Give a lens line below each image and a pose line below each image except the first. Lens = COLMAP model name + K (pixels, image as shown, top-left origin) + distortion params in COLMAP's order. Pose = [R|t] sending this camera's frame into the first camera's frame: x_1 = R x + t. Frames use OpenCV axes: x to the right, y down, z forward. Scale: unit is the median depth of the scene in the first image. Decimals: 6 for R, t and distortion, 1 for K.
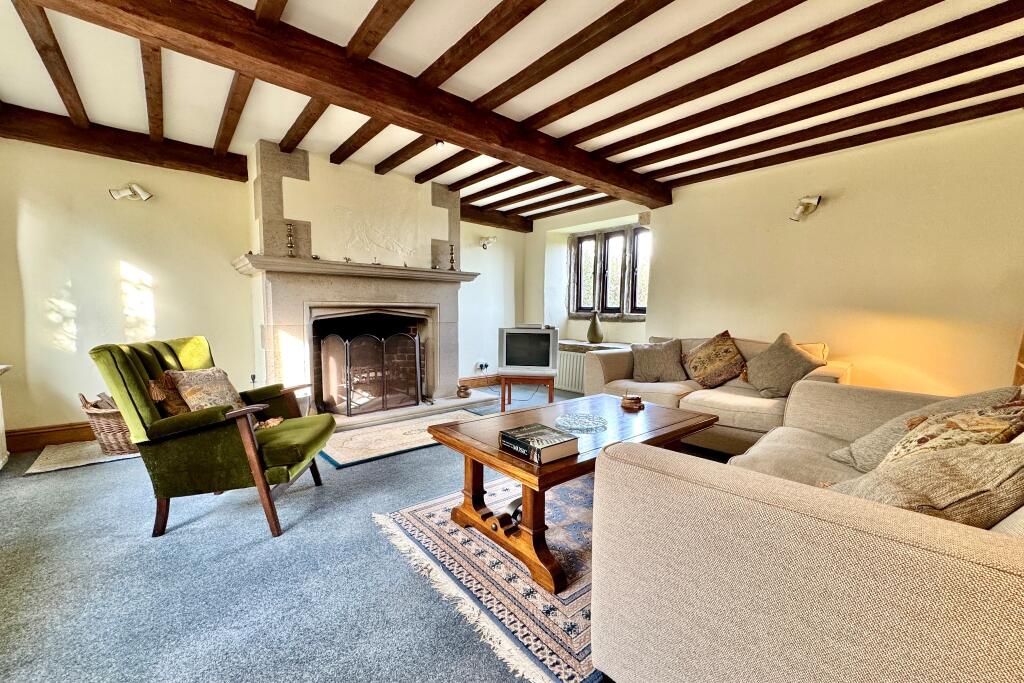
lens RADIAL K [[406.2, 0, 510.6], [0, 406.2, 344.1], [0, 0, 1]] dist [-0.006683, 0.000038]
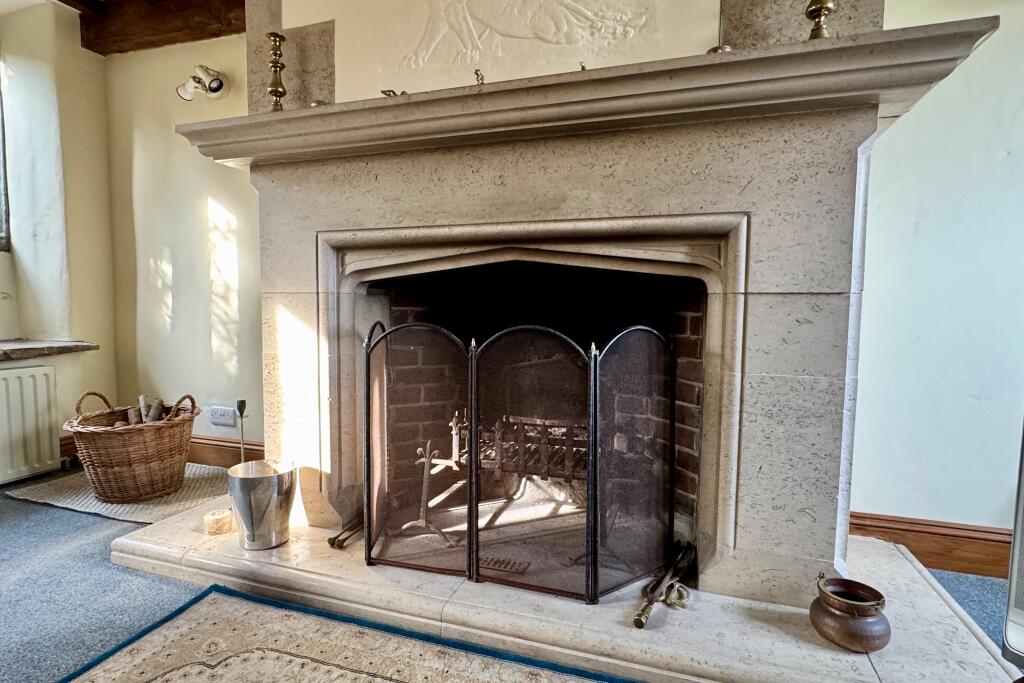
lens RADIAL K [[525.0, 0, 510.9], [0, 525.0, 338.5], [0, 0, 1]] dist [-0.002738, -0.000141]
pose [[0.515174, 0.050852, -0.855576, 0.022991], [-0.077970, 0.996880, 0.012302, -0.021680], [0.853532, 0.060371, 0.517531, 0.827407]]
